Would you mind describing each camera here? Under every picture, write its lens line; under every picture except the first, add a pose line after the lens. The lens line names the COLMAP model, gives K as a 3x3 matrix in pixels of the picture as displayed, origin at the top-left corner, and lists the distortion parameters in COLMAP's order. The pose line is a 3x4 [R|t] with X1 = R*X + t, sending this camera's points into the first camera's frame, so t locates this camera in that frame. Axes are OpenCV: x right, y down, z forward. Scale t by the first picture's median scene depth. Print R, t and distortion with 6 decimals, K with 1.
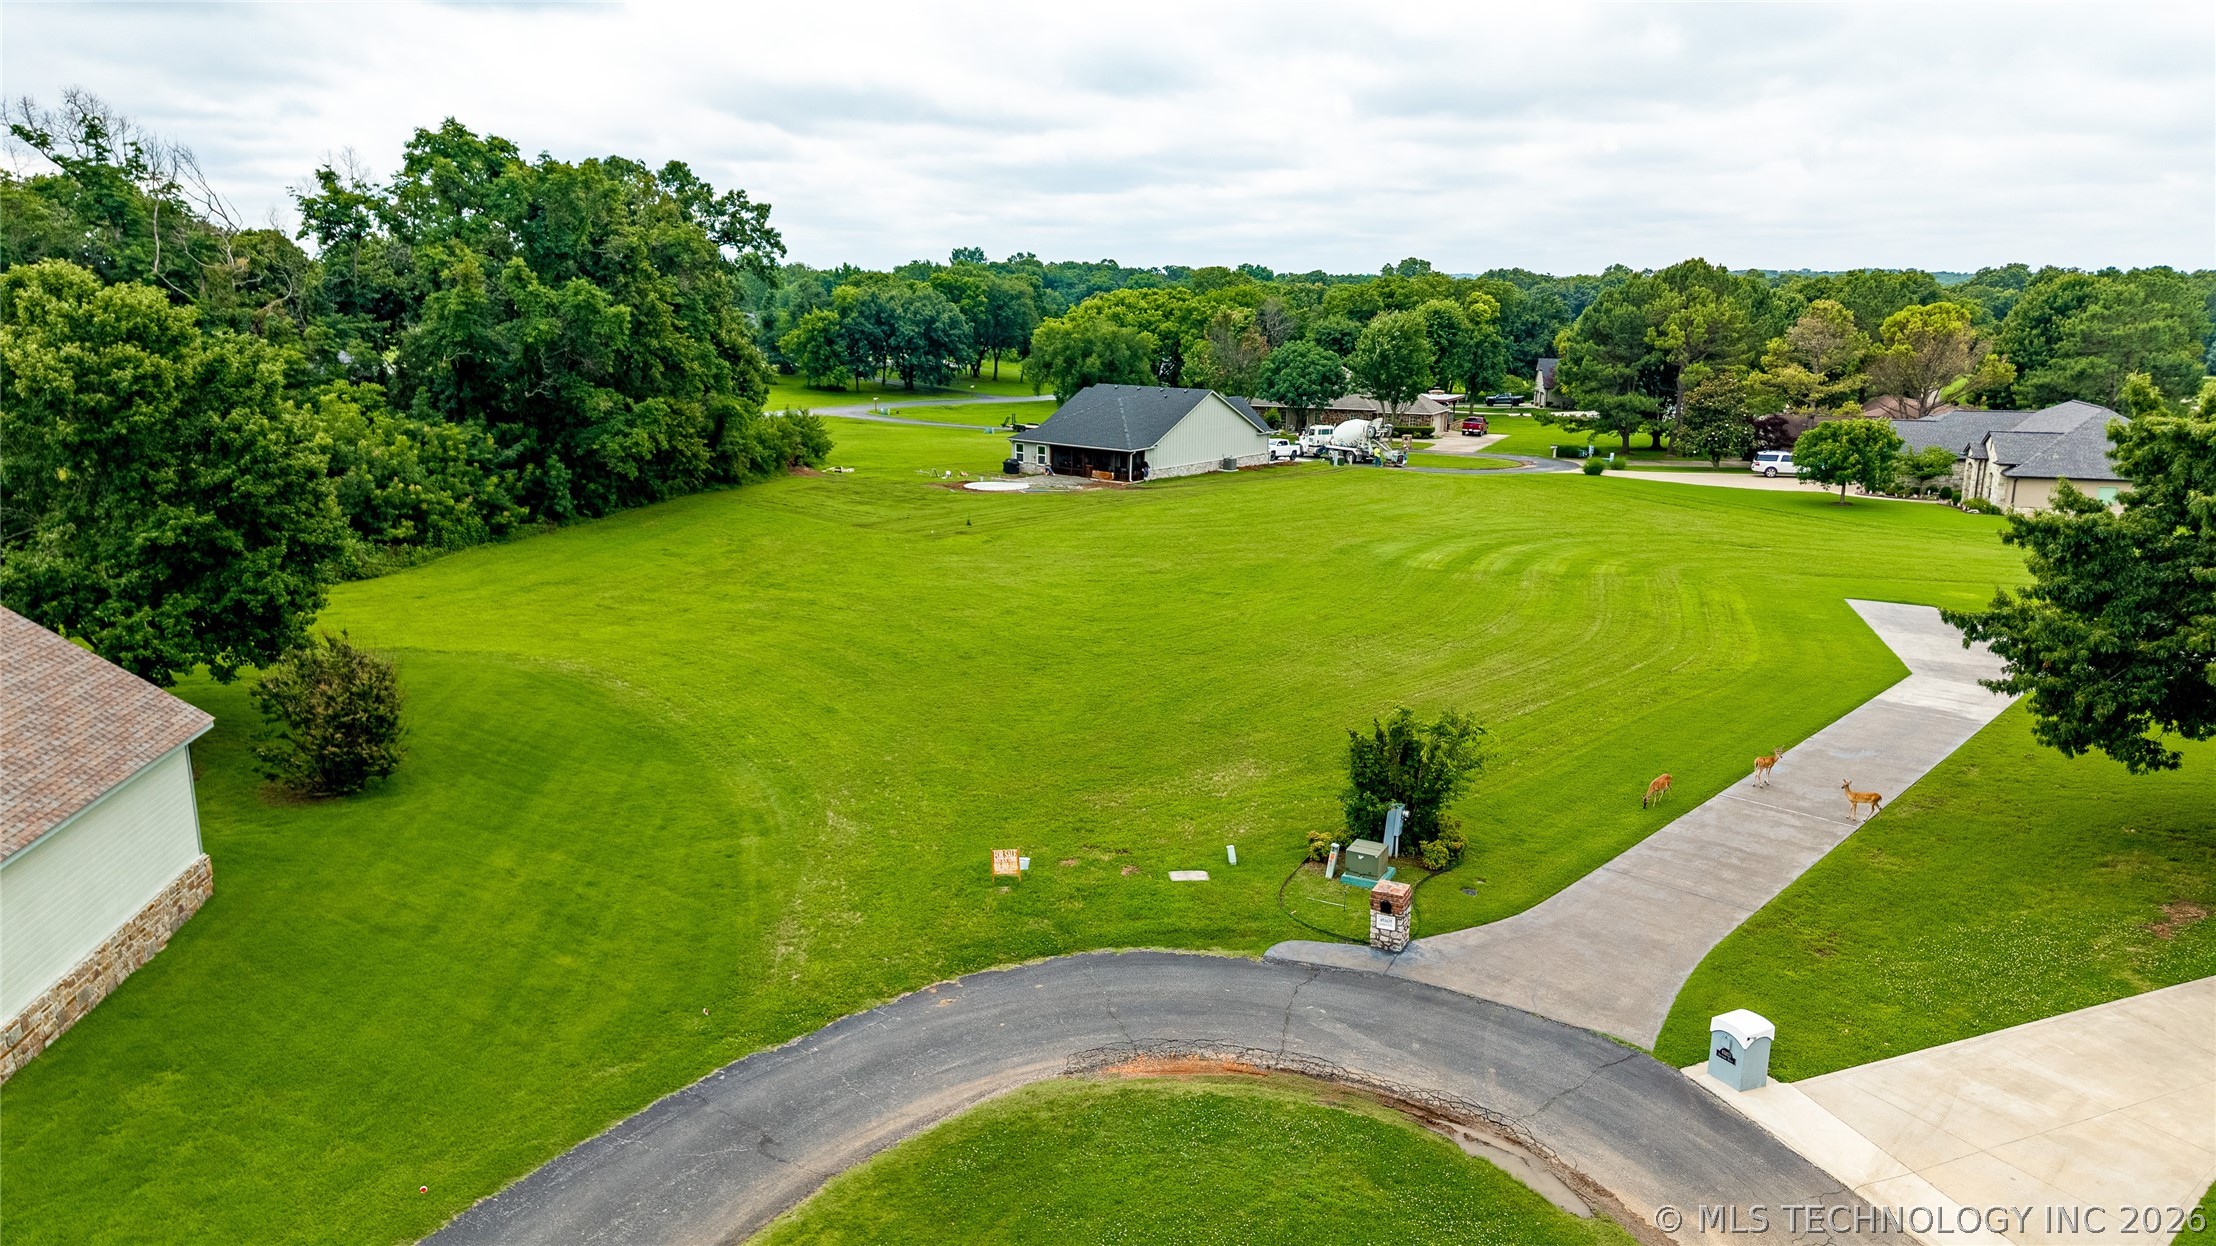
lens RADIAL K [[1494.3, 0, 1108.0], [0, 1494.3, 623.0], [0, 0, 1]] dist [0.037594, -0.042365]
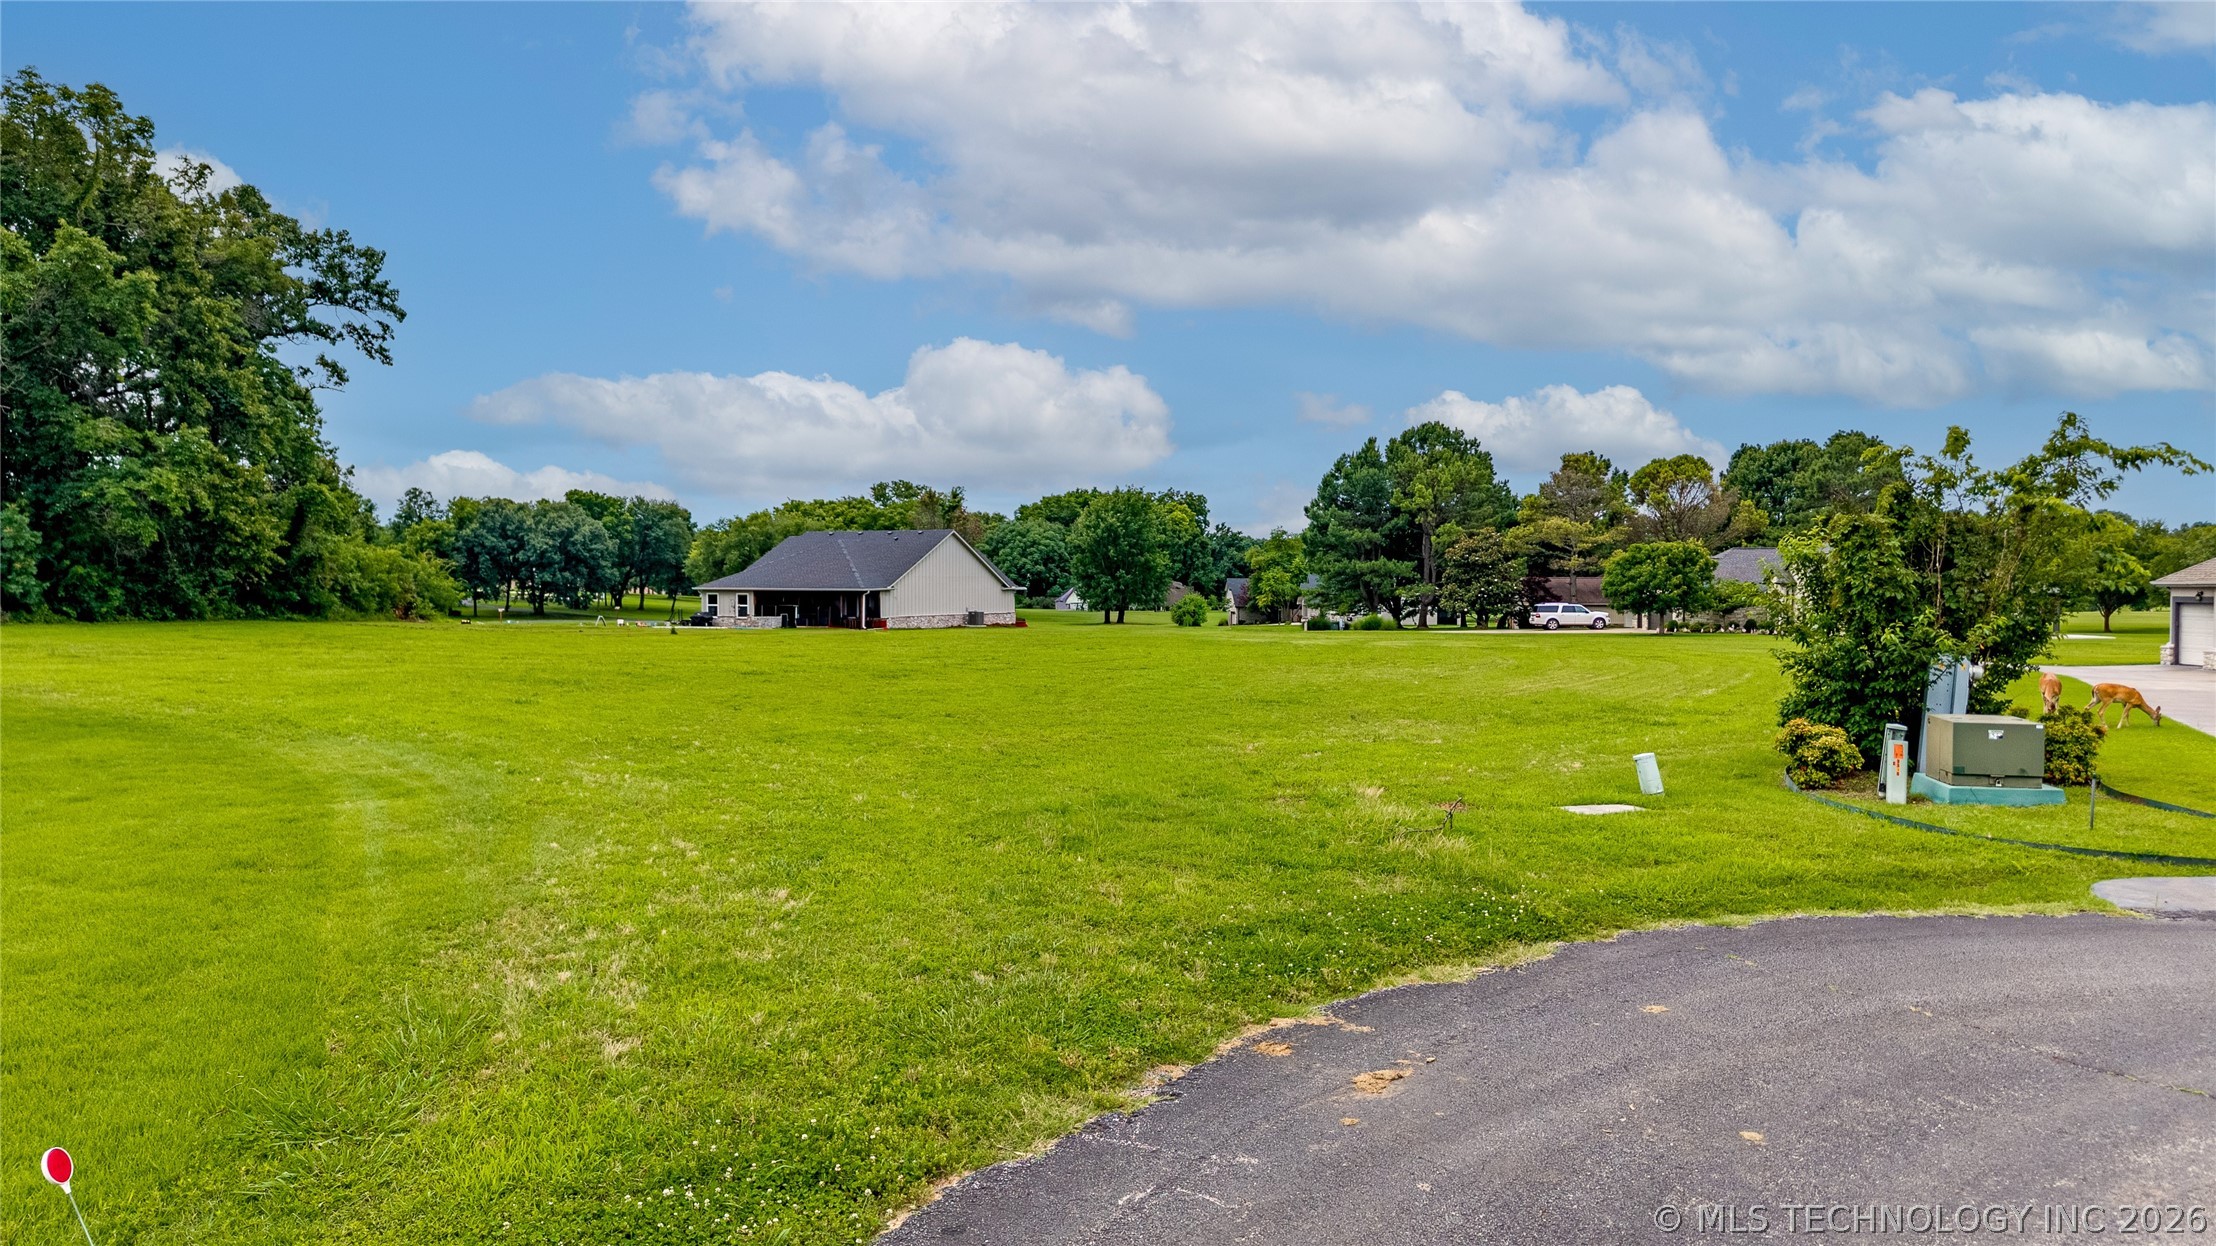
lens RADIAL K [[1472.4, 0, 1105.0], [0, 1472.4, 633.5], [0, 0, 1]] dist [0.026095, -0.029006]
pose [[0.968707, -0.009683, 0.248017, -0.074691], [0.057277, 0.980990, -0.185415, 0.084634], [-0.241507, 0.193818, 0.950846, 0.297759]]
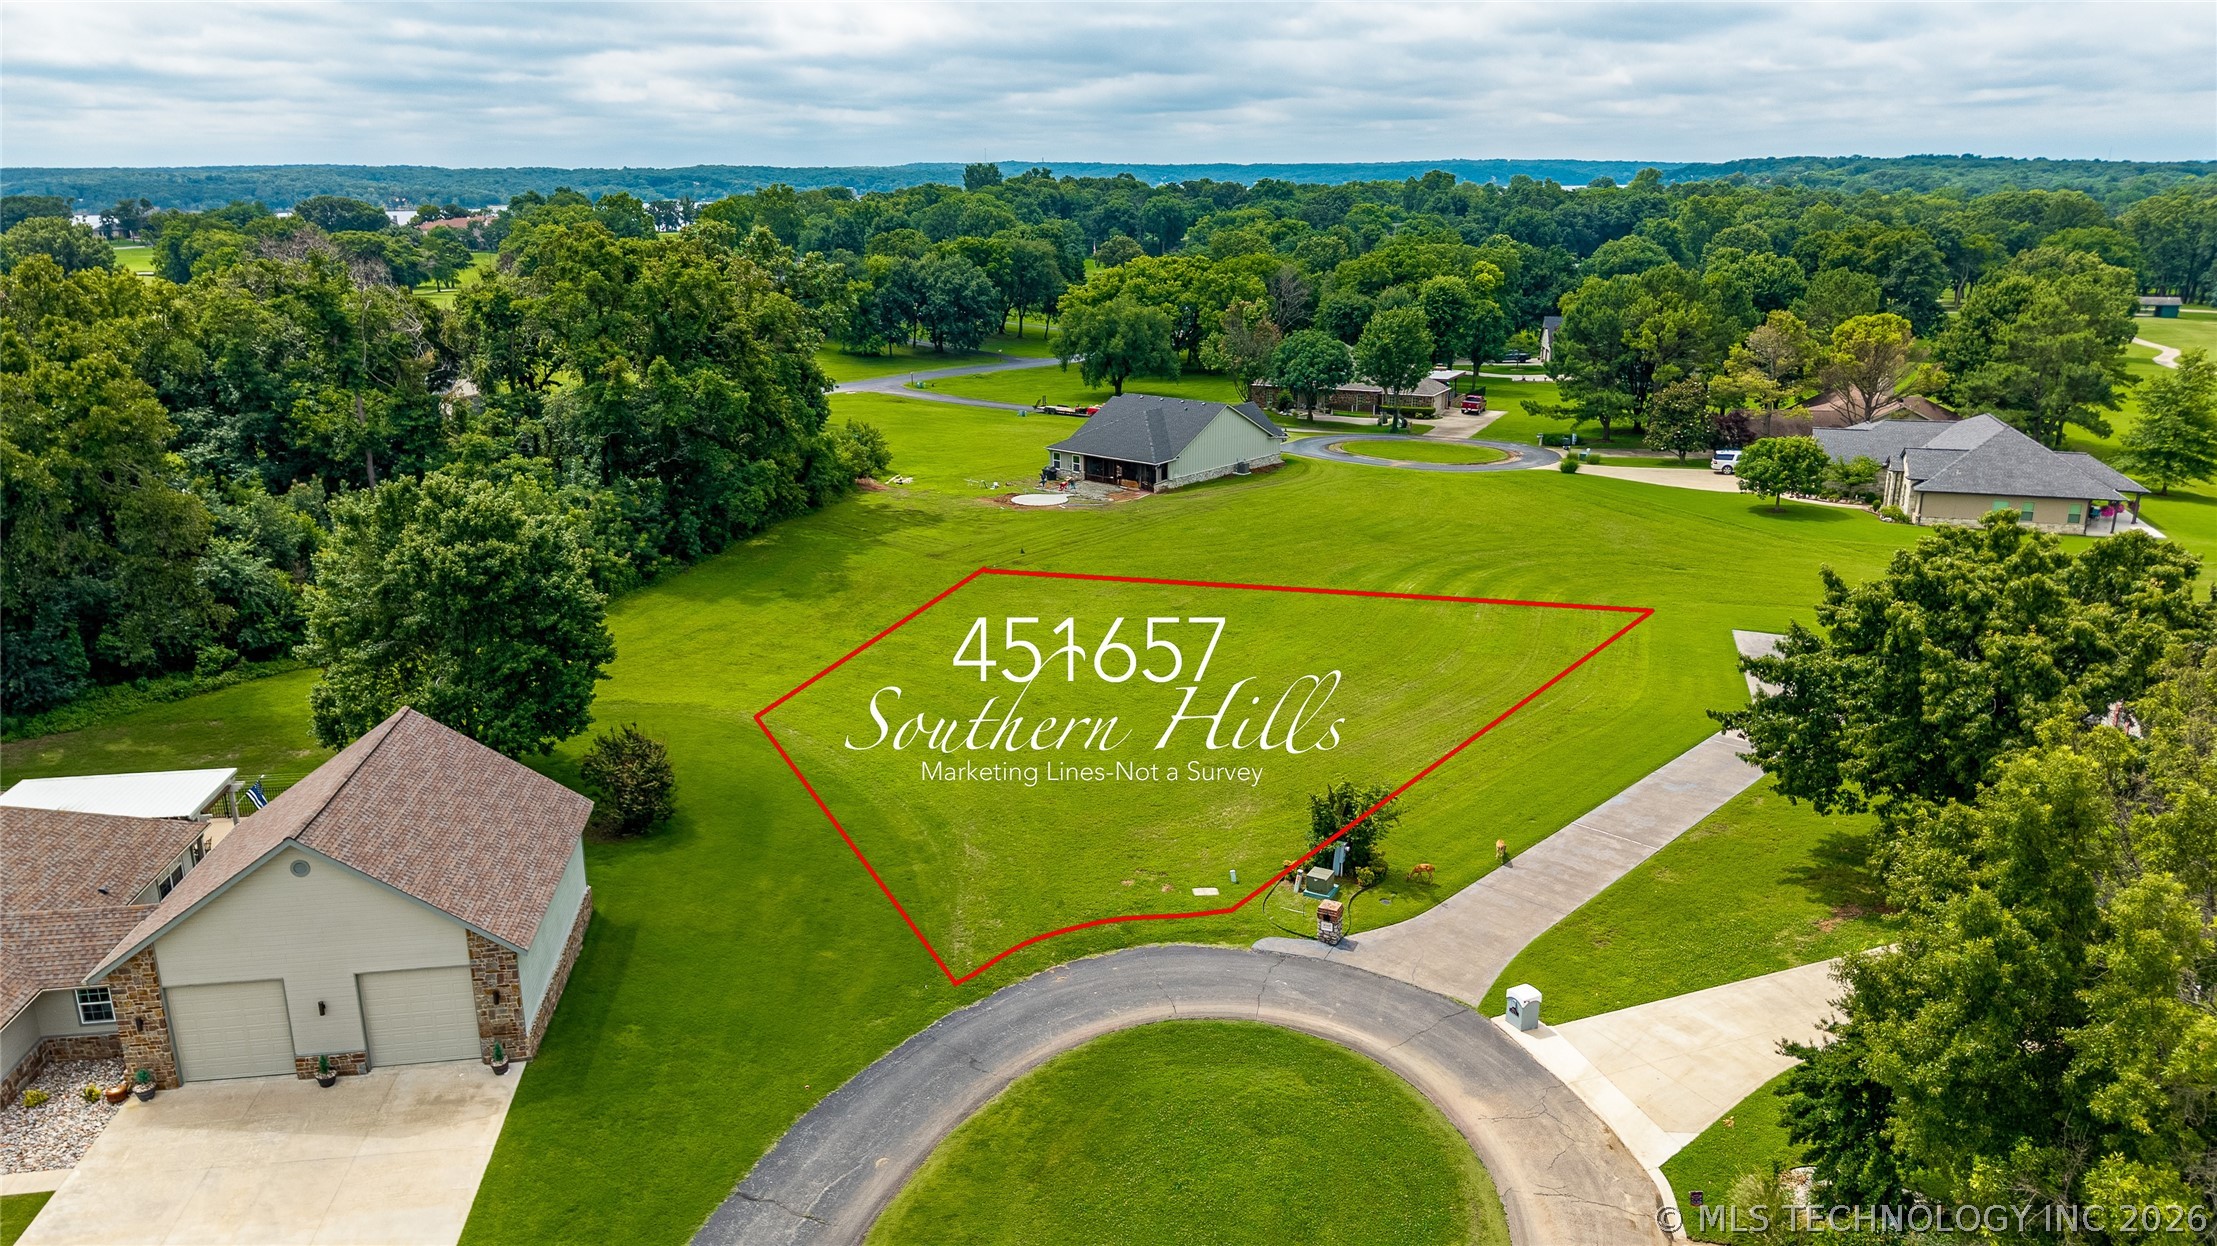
lens RADIAL K [[1563.0, 0, 1099.7], [0, 1563.0, 617.0], [0, 0, 1]] dist [0.085165, -0.145090]
pose [[0.999816, -0.009261, -0.016776, -0.011717], [0.010254, 0.998140, 0.060098, -0.096953], [0.016188, -0.060259, 0.998052, -0.275702]]
